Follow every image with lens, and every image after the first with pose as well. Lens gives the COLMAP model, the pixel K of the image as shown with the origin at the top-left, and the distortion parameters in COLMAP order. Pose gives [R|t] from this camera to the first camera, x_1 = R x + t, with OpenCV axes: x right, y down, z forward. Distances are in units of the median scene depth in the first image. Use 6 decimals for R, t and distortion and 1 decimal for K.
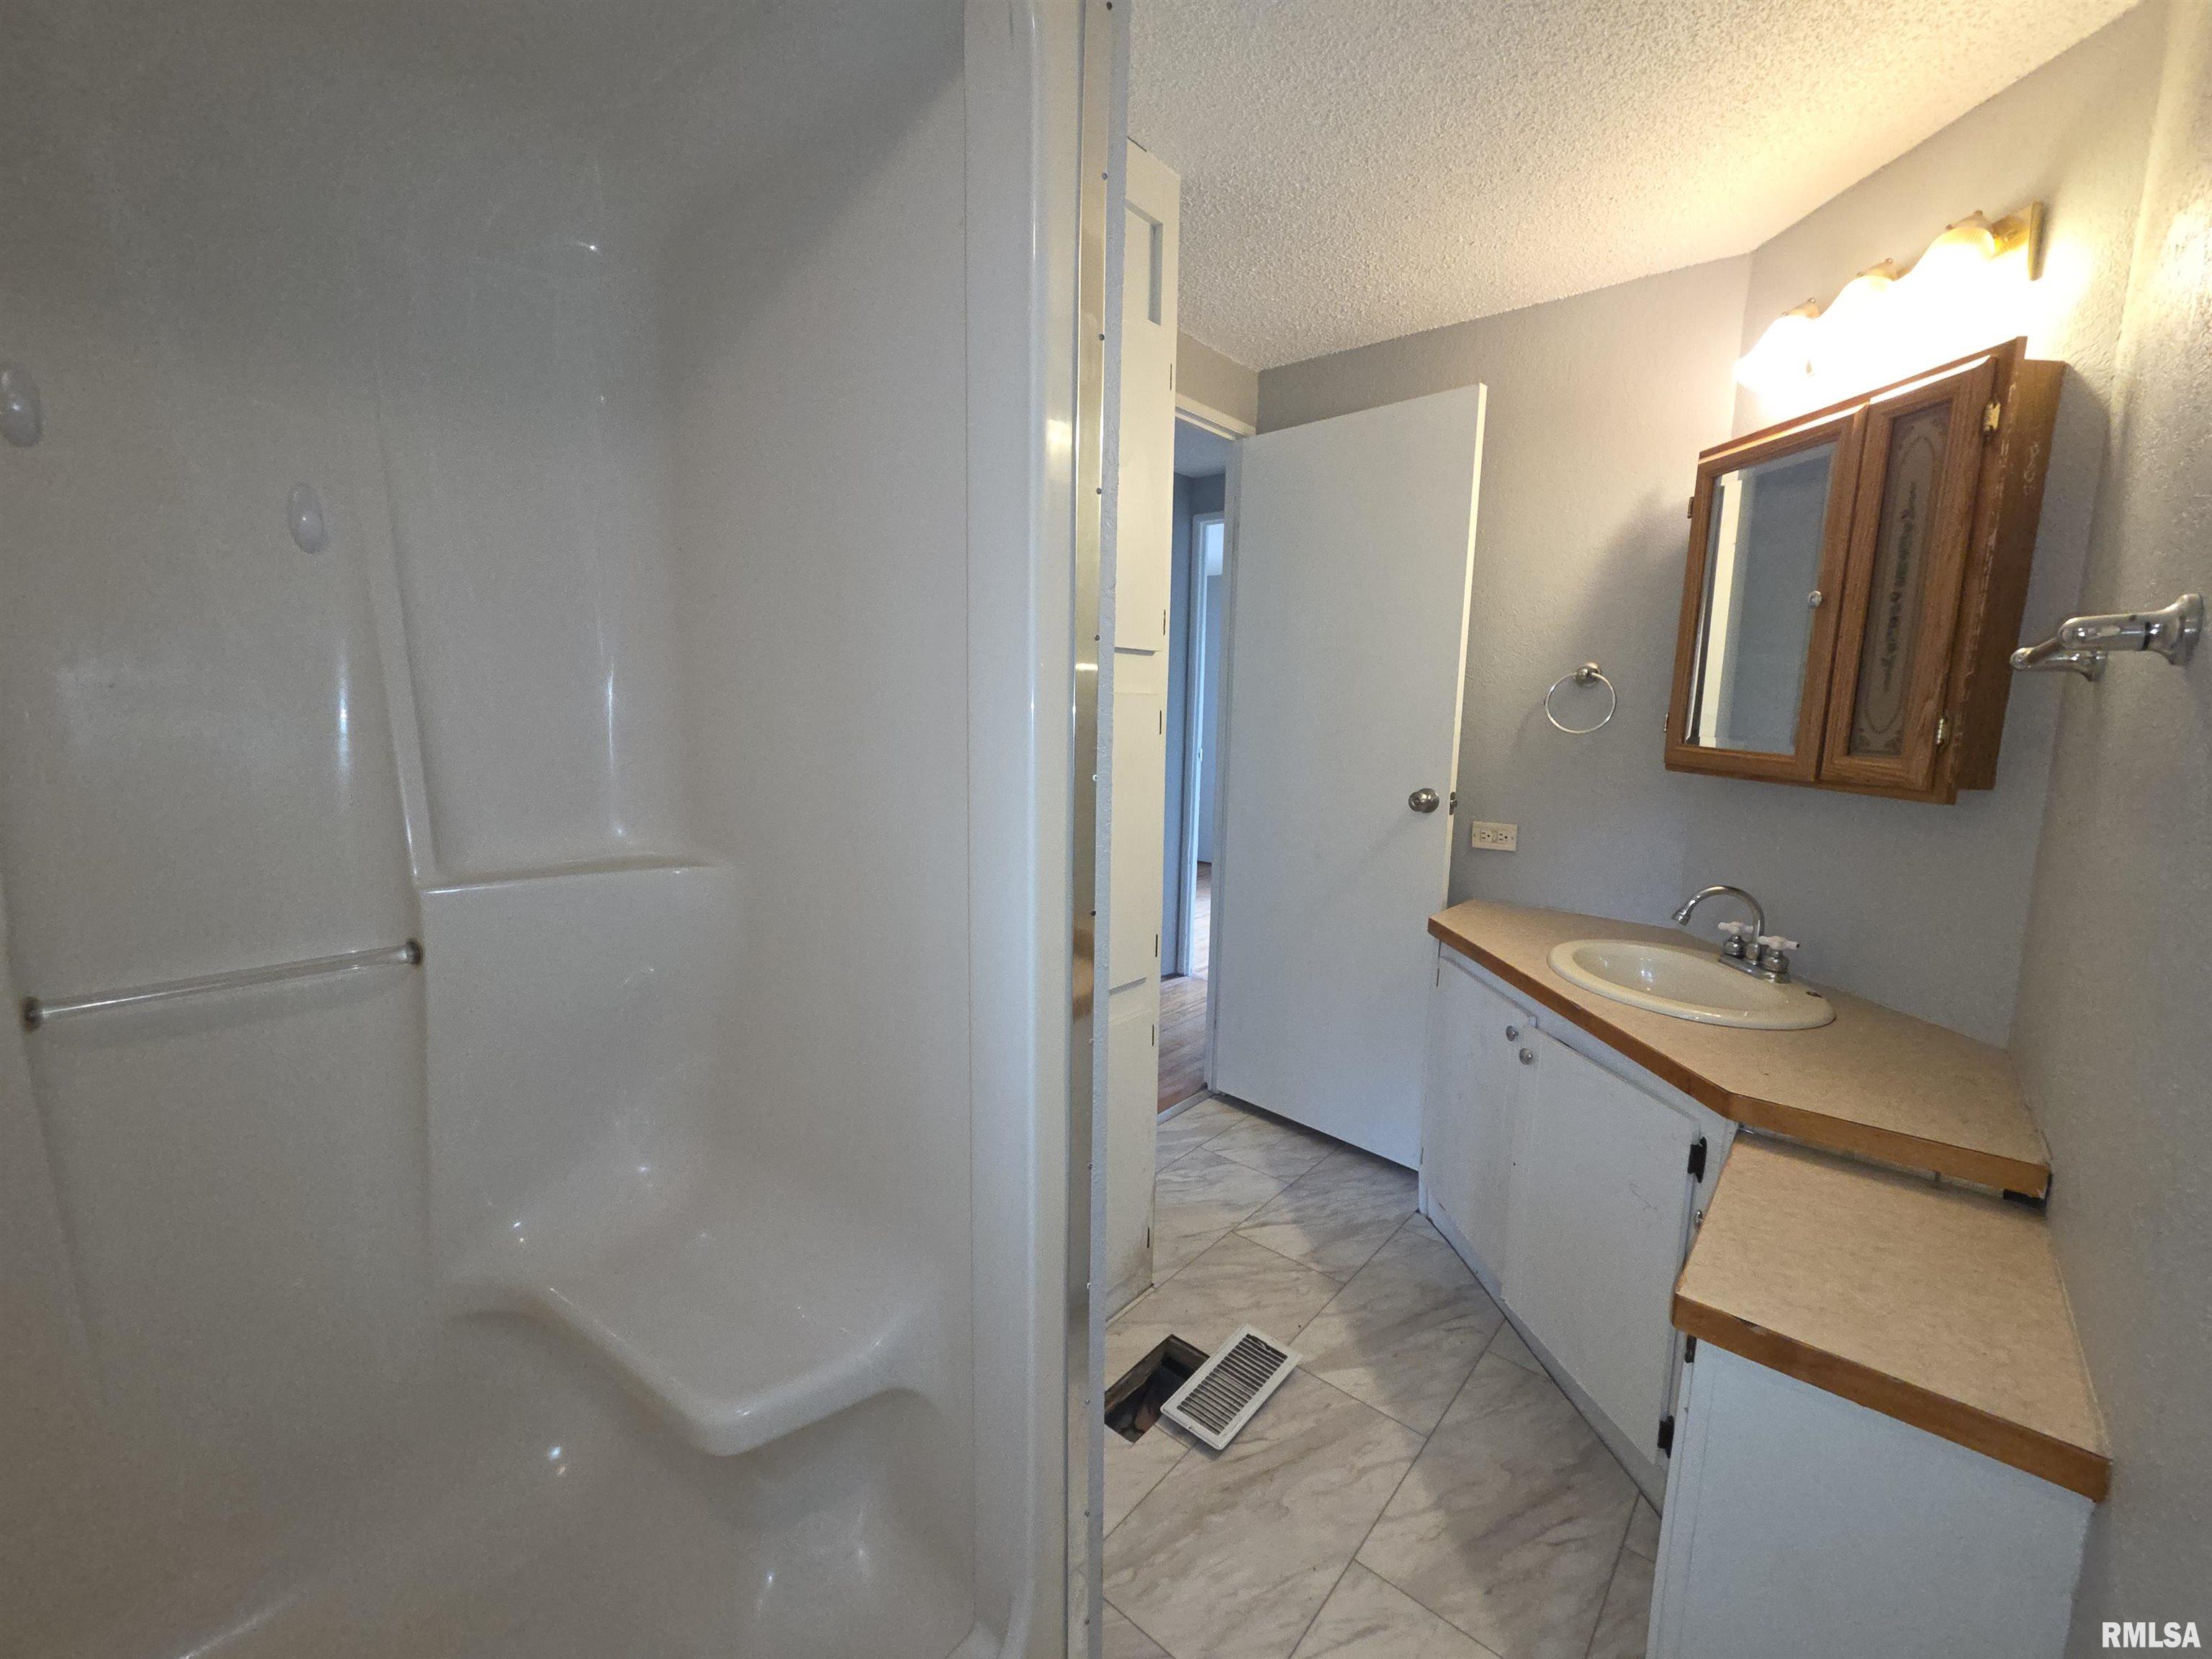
lens RADIAL K [[903.6, 0, 1123.6], [0, 903.6, 823.3], [0, 0, 1]] dist [0.000722, -0.000576]
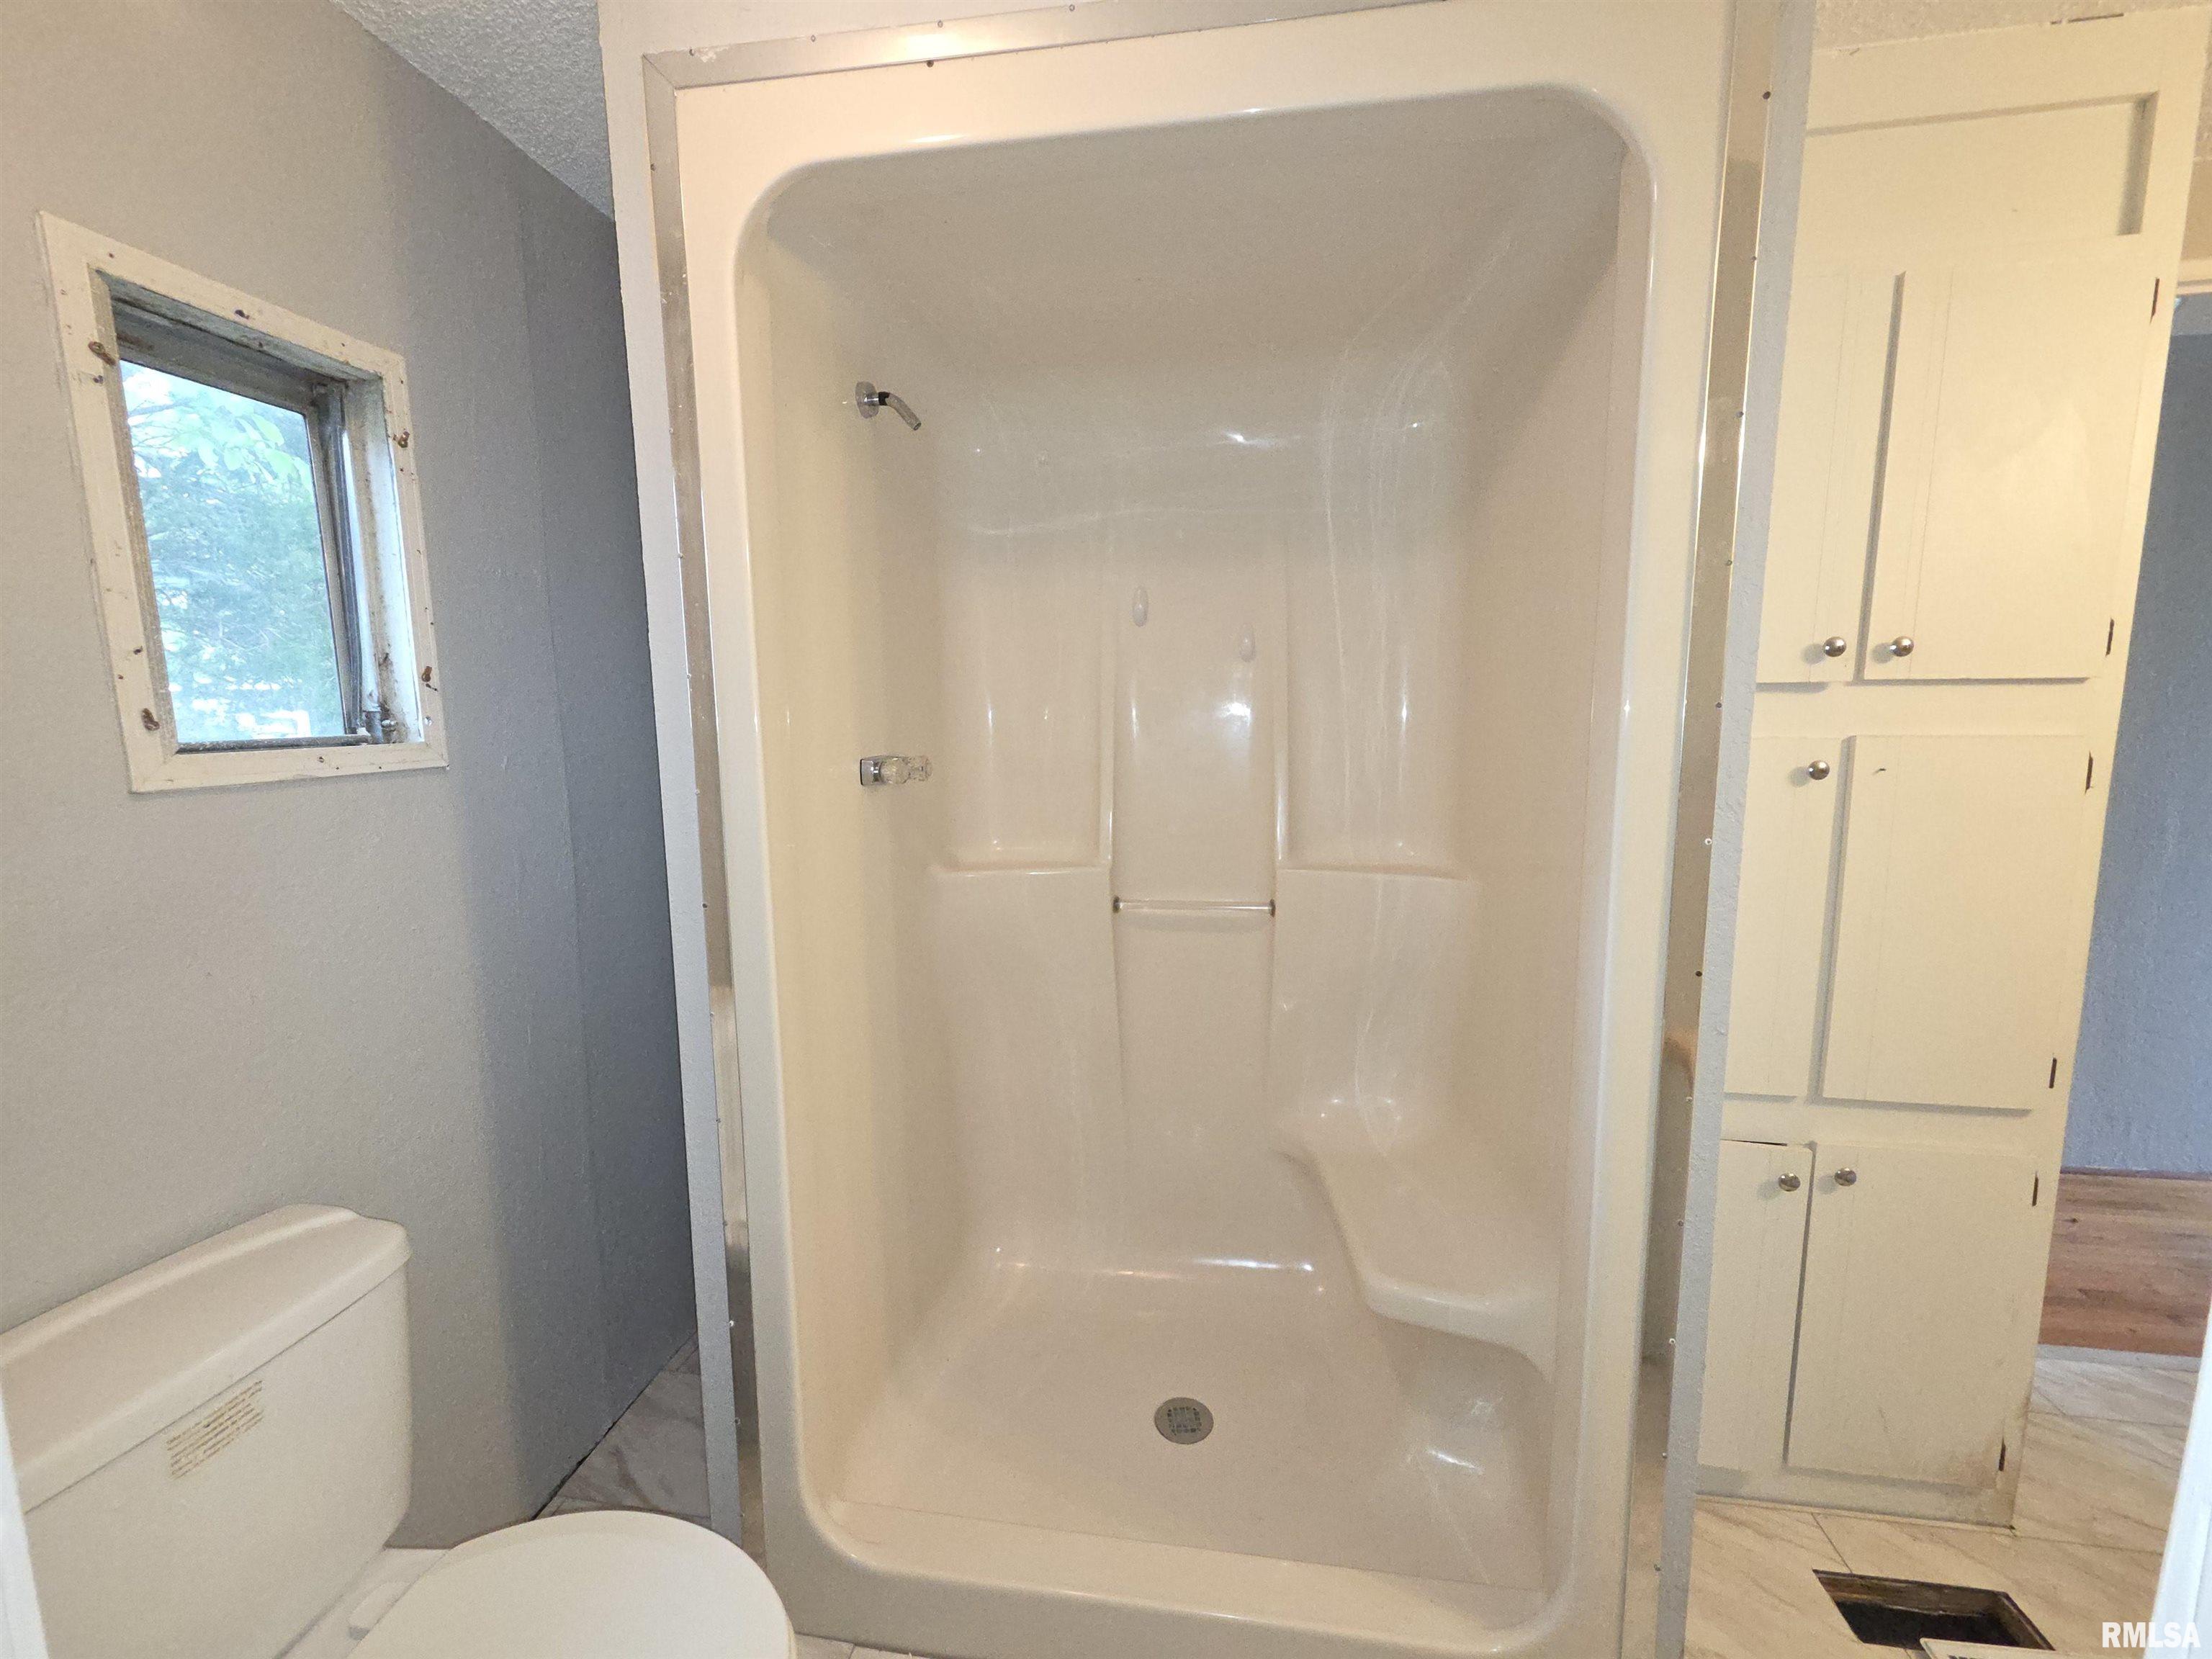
lens RADIAL K [[903.6, 0, 1093.7], [0, 903.6, 823.6], [0, 0, 1]] dist [0.000722, -0.000576]
pose [[0.518321, 0.082289, -0.851218, 0.391920], [-0.094047, 0.994807, 0.038903, -0.037400], [0.849999, 0.059890, 0.523369, -0.105779]]
